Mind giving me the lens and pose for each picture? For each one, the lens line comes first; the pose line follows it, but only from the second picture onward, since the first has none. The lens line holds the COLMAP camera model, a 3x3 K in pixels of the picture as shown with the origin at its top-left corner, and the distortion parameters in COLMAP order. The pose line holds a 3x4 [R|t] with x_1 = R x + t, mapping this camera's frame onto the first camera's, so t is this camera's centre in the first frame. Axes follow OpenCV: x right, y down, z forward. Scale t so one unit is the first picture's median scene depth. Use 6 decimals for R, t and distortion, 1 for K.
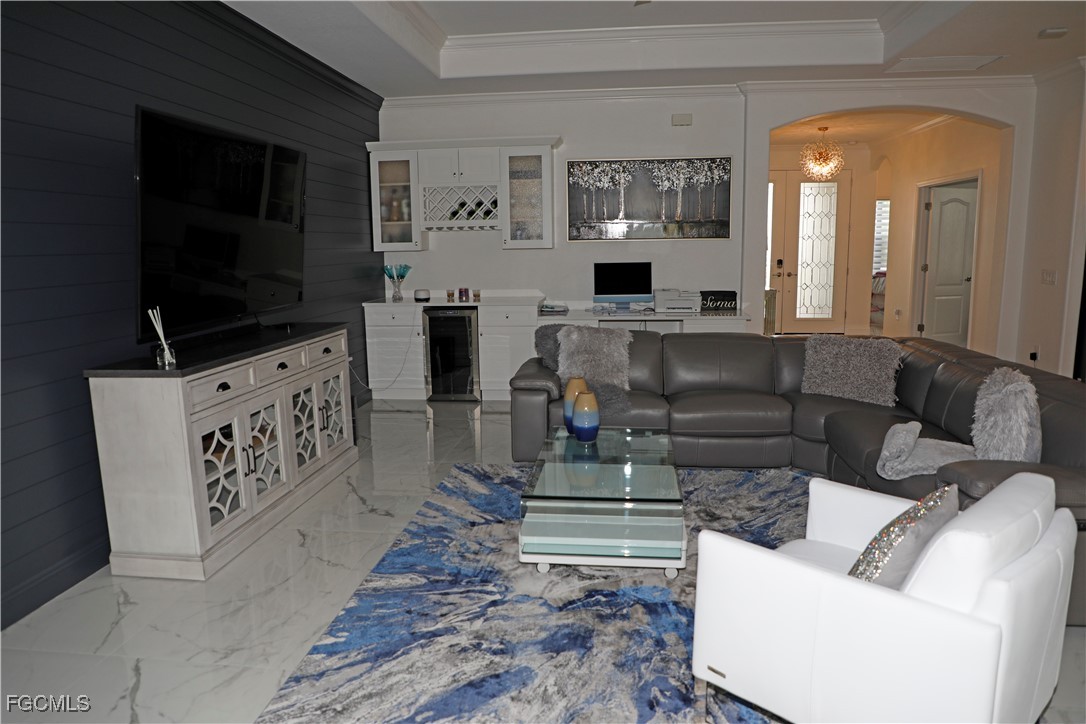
lens RADIAL K [[712.3, 0, 543.0], [0, 712.3, 362.0], [0, 0, 1]] dist [-0.078311, 0.038023]
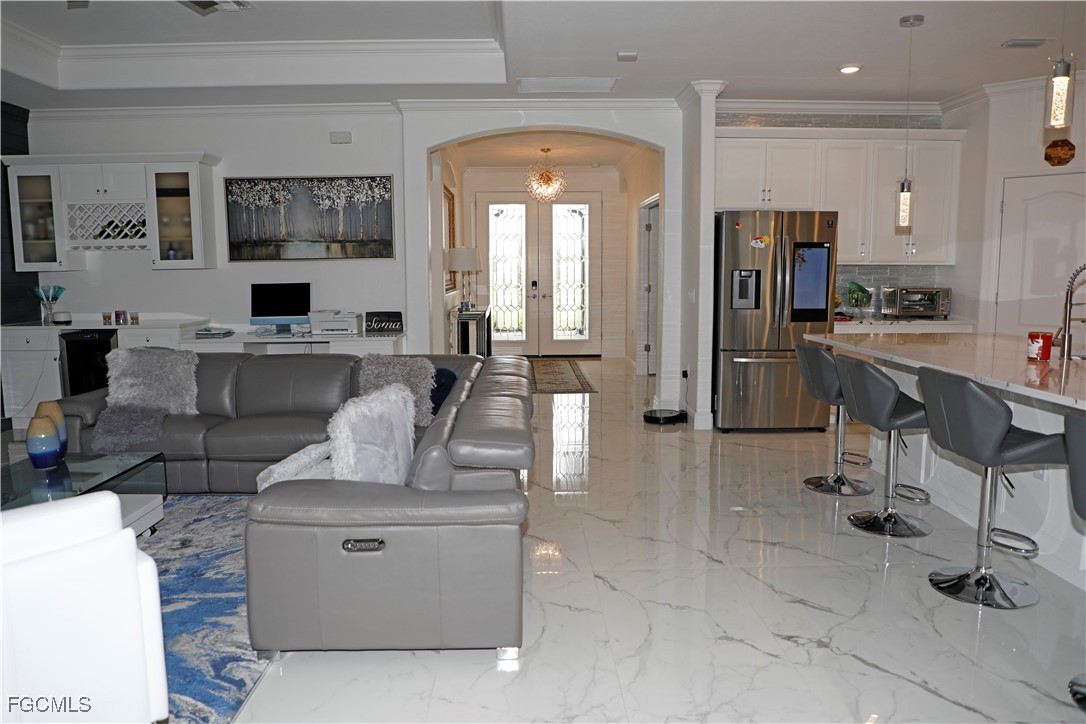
lens RADIAL K [[728.7, 0, 543.0], [0, 728.7, 362.0], [0, 0, 1]] dist [-0.082769, 0.046374]
pose [[0.990797, -0.010215, 0.134970, 0.332449], [0.015065, 0.999275, -0.034957, 0.007049], [-0.134515, 0.036668, 0.990233, -0.016709]]
